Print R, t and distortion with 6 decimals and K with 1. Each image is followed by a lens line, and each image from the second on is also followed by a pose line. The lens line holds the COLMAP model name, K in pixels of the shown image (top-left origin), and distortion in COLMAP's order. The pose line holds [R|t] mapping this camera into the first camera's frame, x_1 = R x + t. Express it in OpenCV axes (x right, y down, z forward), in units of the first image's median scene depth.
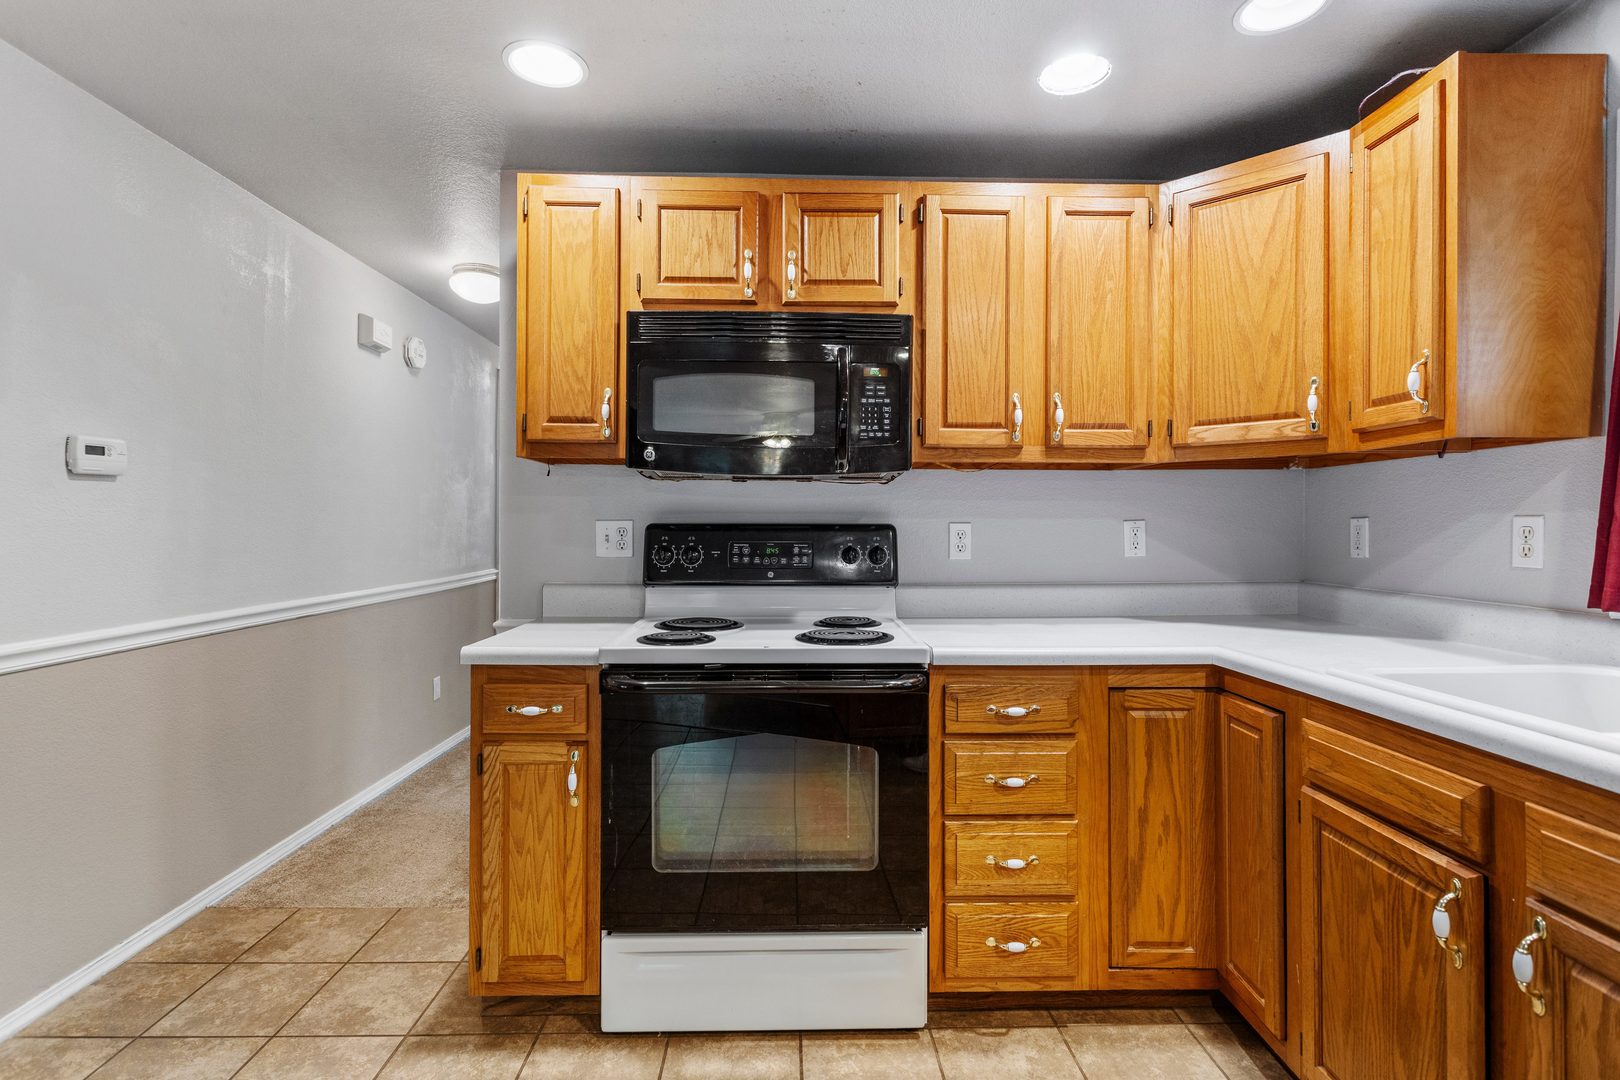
lens RADIAL K [[784.6, 0, 807.8], [0, 784.6, 531.1], [0, 0, 1]] dist [0.001976, 0.000845]
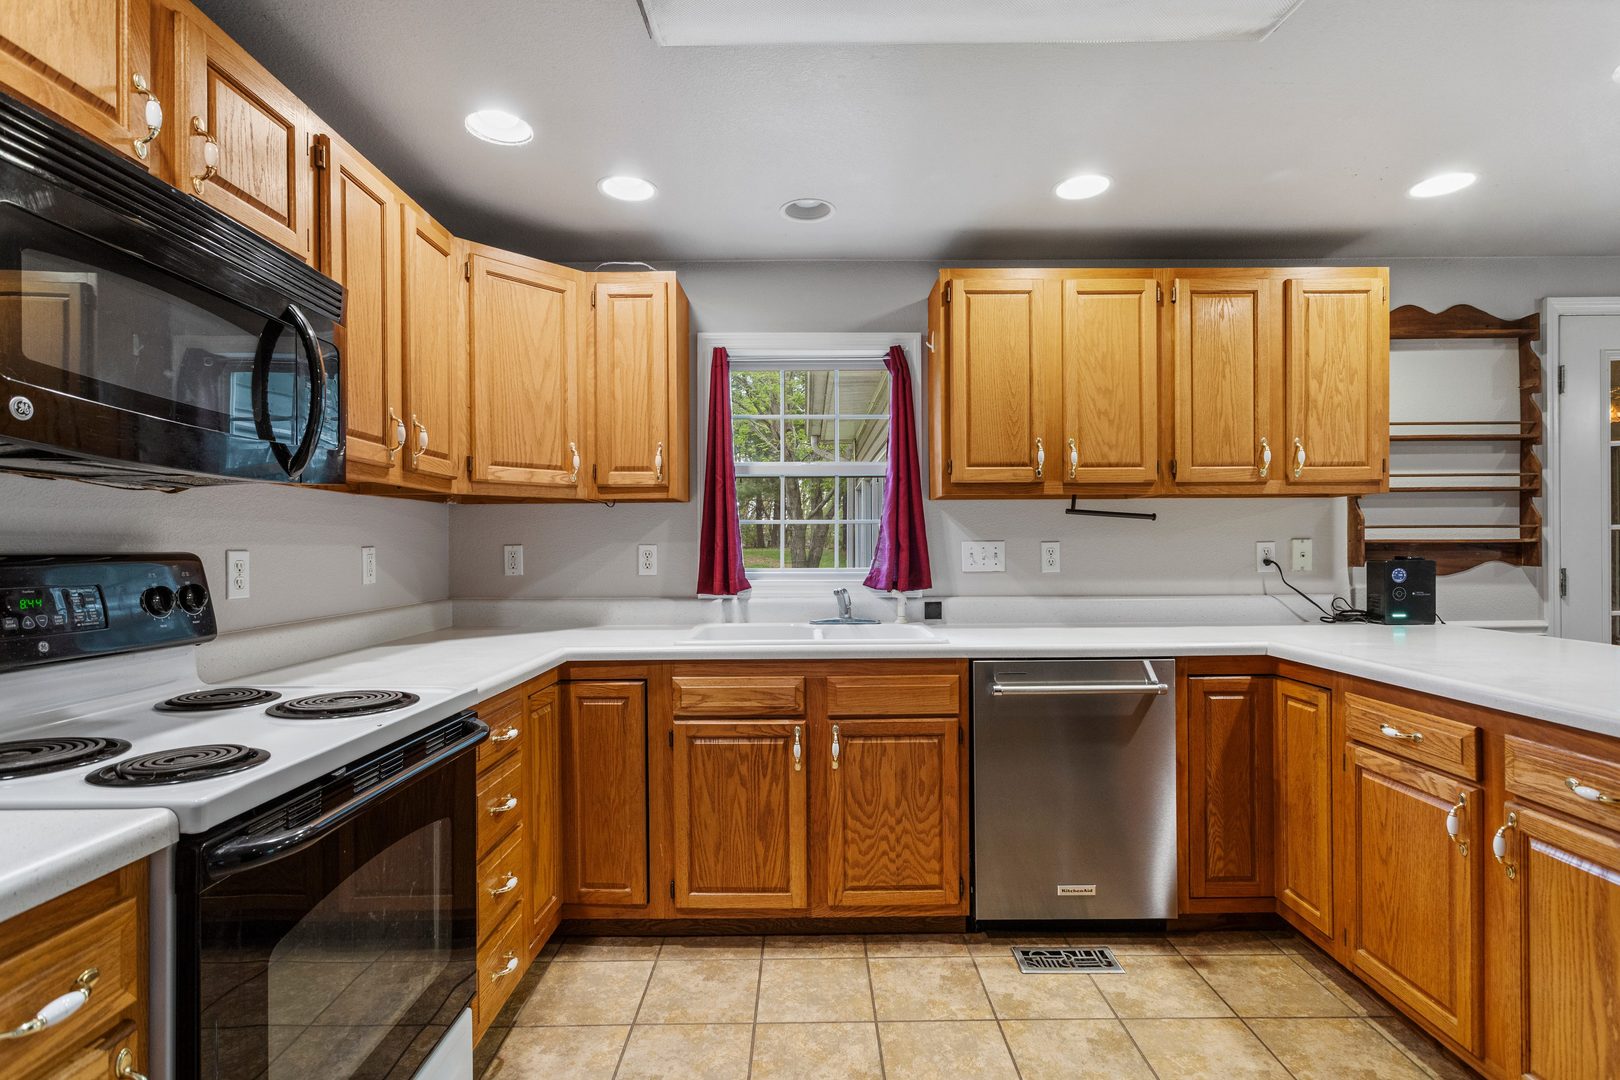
lens RADIAL K [[784.8, 0, 809.9], [0, 784.8, 551.5], [0, 0, 1]] dist [0.001434, 0.000892]
pose [[0.021615, -0.006193, 0.999747, -0.691380], [0.012184, 0.999908, 0.005930, -0.009036], [-0.999692, 0.012053, 0.021688, 0.543105]]
